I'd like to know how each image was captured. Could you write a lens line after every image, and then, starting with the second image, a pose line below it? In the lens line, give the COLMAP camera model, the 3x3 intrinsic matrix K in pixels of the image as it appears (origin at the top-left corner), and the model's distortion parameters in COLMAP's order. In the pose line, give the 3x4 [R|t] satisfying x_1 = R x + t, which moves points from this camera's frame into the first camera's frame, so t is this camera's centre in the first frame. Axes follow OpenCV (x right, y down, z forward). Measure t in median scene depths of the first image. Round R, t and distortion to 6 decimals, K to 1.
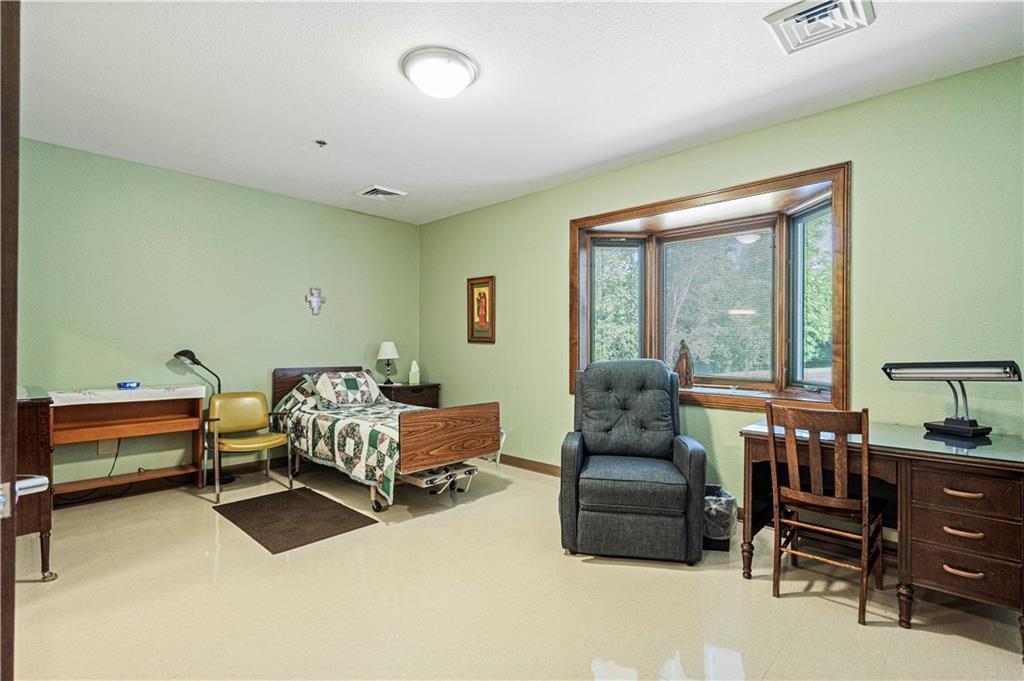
lens RADIAL K [[470.7, 0, 505.1], [0, 470.7, 347.6], [0, 0, 1]] dist [-0.001733, -0.000357]
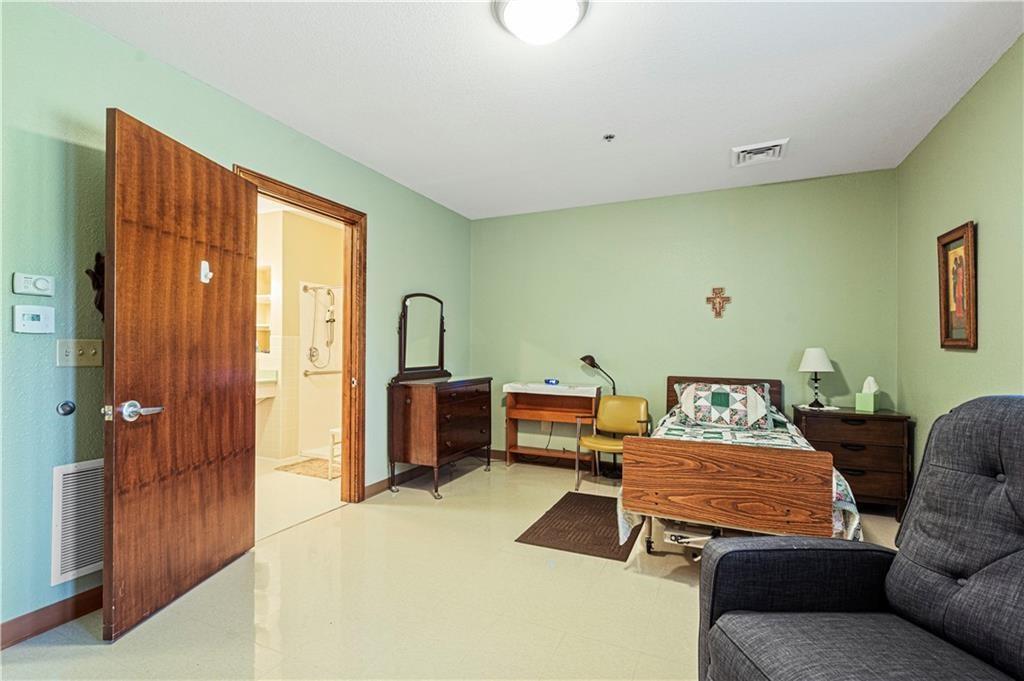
lens RADIAL K [[470.7, 0, 505.1], [0, 470.7, 347.6], [0, 0, 1]] dist [-0.001733, -0.000357]
pose [[0.328465, -0.004434, -0.944506, 0.339893], [-0.011666, 0.999894, -0.008751, -0.001432], [0.944444, 0.013893, 0.328378, 0.385165]]
